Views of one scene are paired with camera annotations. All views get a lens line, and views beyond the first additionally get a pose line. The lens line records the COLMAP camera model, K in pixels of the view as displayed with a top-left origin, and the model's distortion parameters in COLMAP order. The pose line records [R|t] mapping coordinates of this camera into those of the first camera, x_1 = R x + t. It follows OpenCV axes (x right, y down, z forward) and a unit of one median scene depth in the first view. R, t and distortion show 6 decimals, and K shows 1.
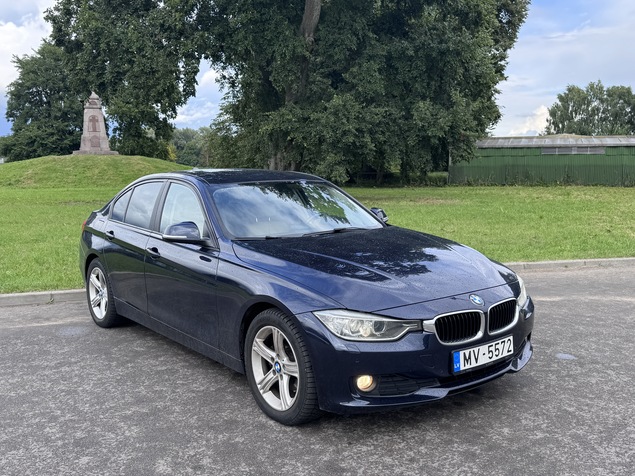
lens RADIAL K [[609.1, 0, 316.1], [0, 609.1, 243.9], [0, 0, 1]] dist [0.173358, -0.347488]
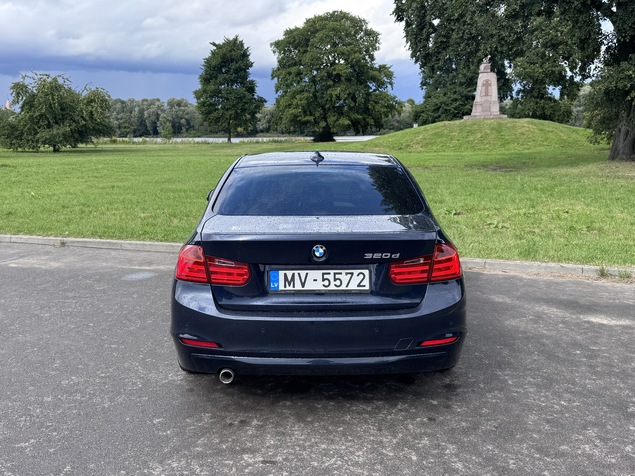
lens RADIAL K [[611.8, 0, 317.5], [0, 611.8, 238.0], [0, 0, 1]] dist [0.191947, -0.433973]
pose [[0.789835, 0.096578, -0.605667, 0.154579], [-0.065975, 0.995173, 0.072651, -0.012692], [0.609760, -0.017424, 0.792394, 0.049159]]
